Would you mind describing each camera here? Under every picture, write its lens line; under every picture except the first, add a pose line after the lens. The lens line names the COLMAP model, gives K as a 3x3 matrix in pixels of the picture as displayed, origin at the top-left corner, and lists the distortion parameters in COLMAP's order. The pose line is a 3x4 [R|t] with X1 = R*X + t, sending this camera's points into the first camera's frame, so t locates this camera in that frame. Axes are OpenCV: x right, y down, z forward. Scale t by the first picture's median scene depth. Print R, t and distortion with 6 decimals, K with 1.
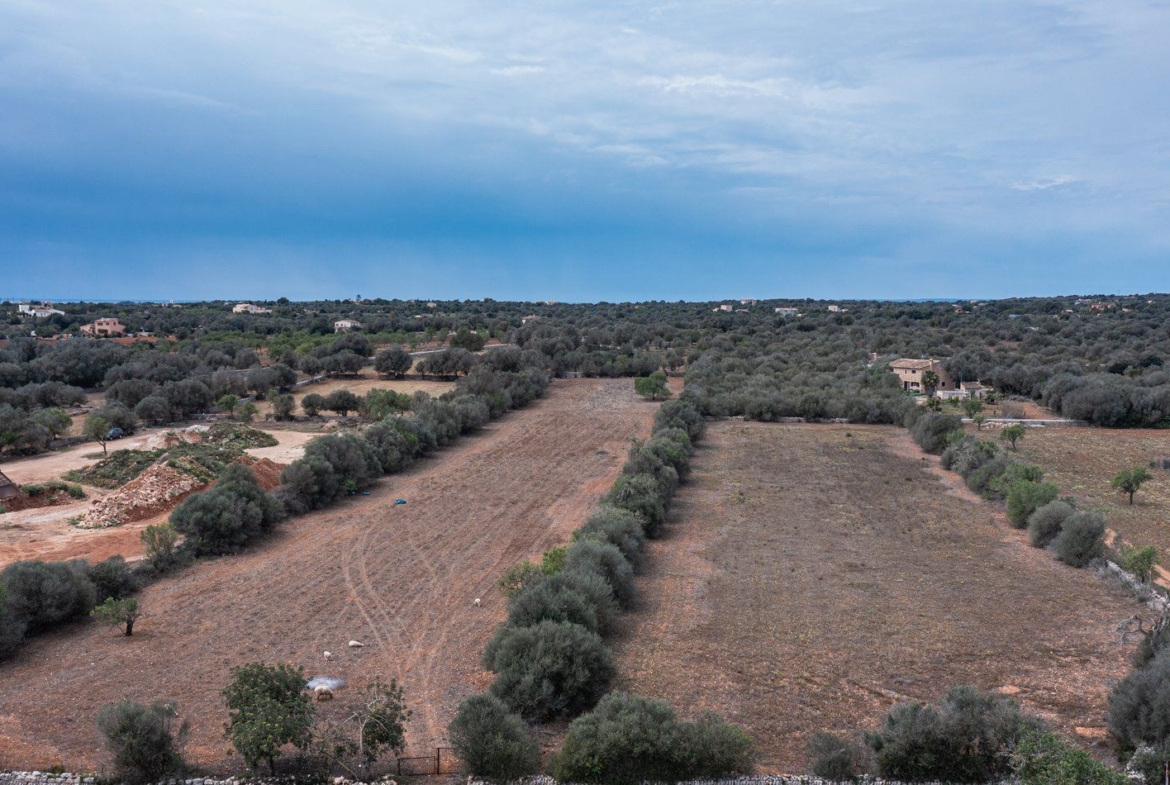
lens RADIAL K [[1296.5, 0, 585.0], [0, 1296.5, 392.5], [0, 0, 1]] dist [-0.000810, -0.010315]
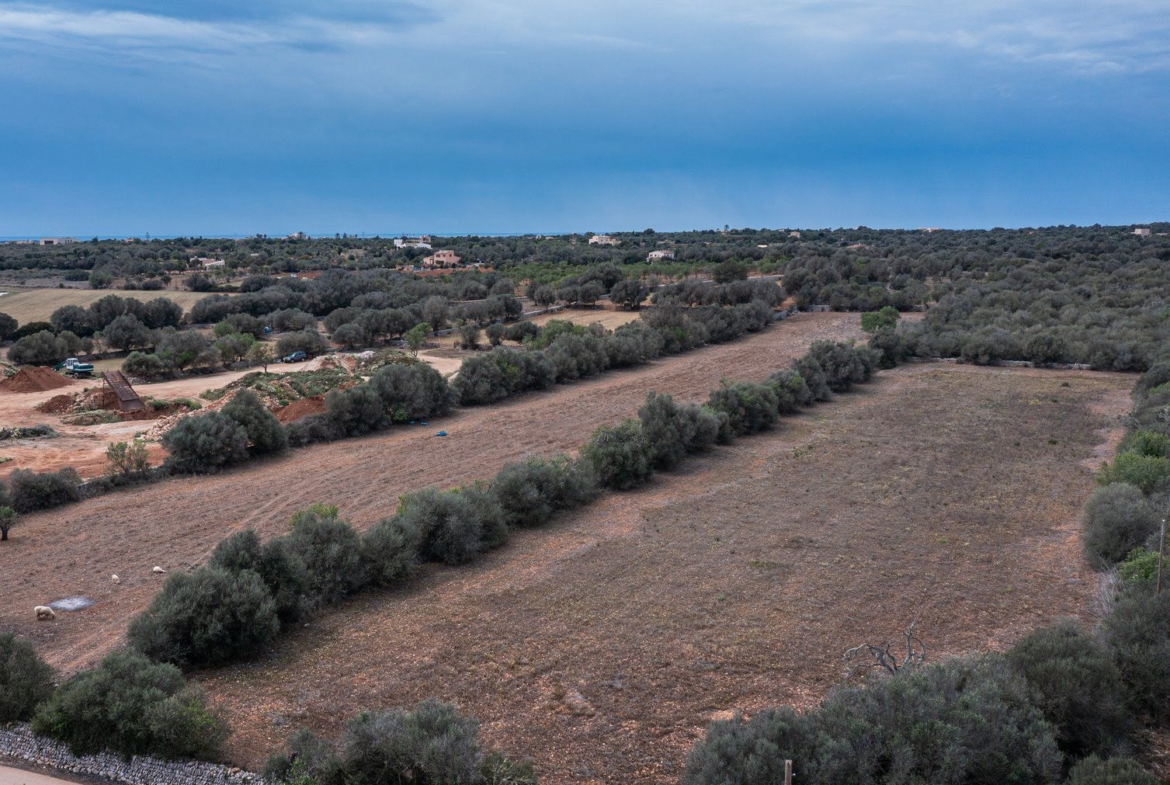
lens RADIAL K [[1240.0, 0, 585.0], [0, 1240.0, 392.5], [0, 0, 1]] dist [0.004290, -0.019795]
pose [[0.889838, 0.043772, -0.454171, 0.277814], [-0.016227, 0.997794, 0.064373, -0.008328], [0.455987, -0.049912, 0.888586, 0.136175]]
